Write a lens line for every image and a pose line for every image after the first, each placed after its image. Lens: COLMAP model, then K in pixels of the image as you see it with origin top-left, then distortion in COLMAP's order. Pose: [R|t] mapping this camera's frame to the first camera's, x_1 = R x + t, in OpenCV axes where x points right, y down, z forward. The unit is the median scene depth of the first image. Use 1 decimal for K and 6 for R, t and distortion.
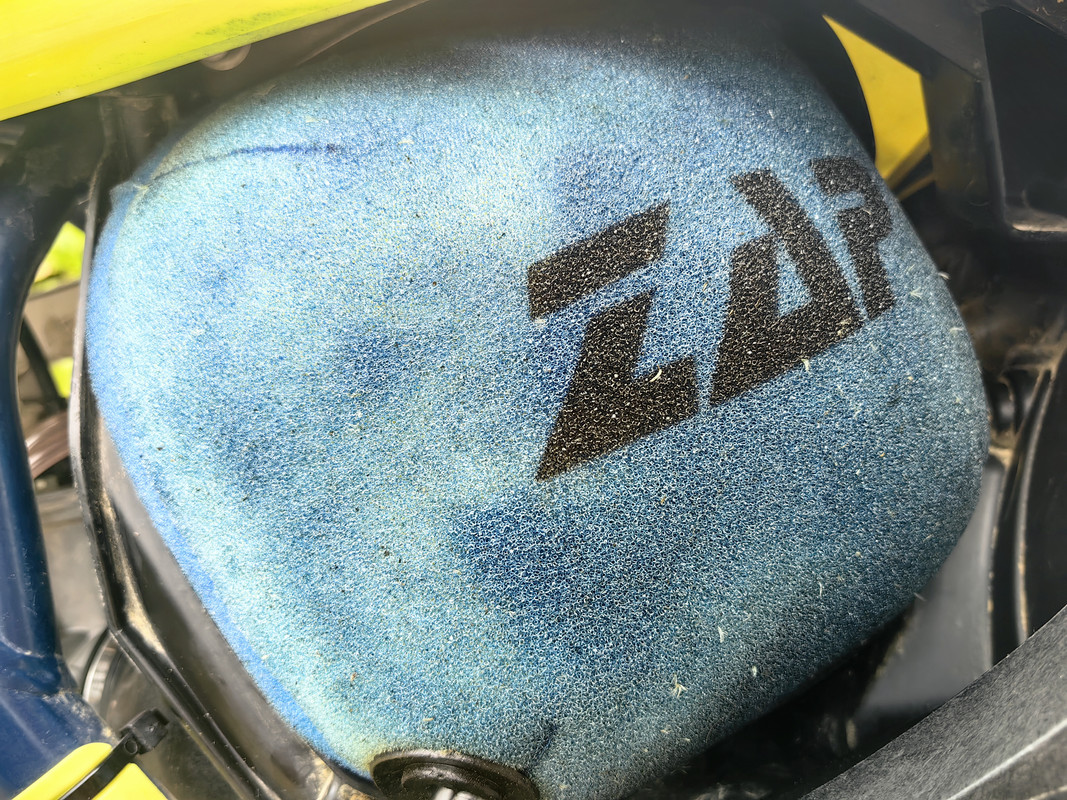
lens RADIAL K [[867.5, 0, 533.5], [0, 867.5, 400.0], [0, 0, 1]] dist [-0.005592, -0.096164]
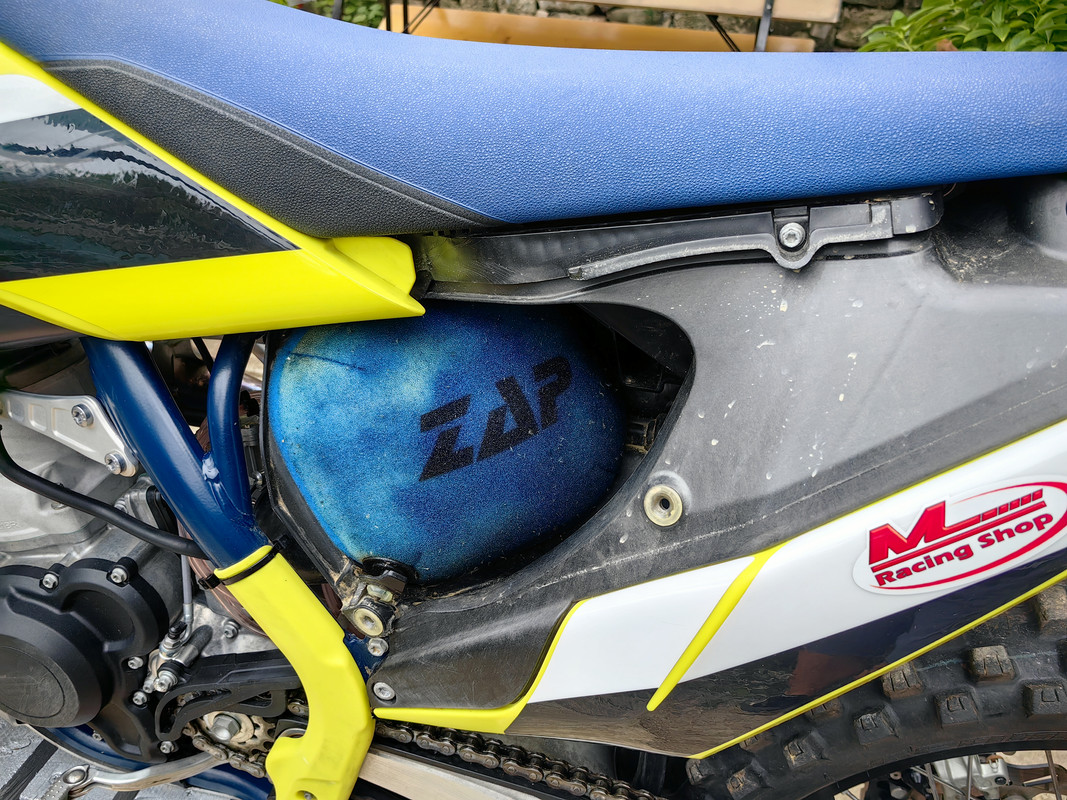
lens RADIAL K [[867.5, 0, 533.5], [0, 867.5, 400.0], [0, 0, 1]] dist [-0.005592, -0.096164]
pose [[0.995318, 0.094054, 0.022260, 0.316563], [-0.096615, 0.974565, 0.202209, -0.863635], [-0.002675, -0.203413, 0.979089, -2.024162]]
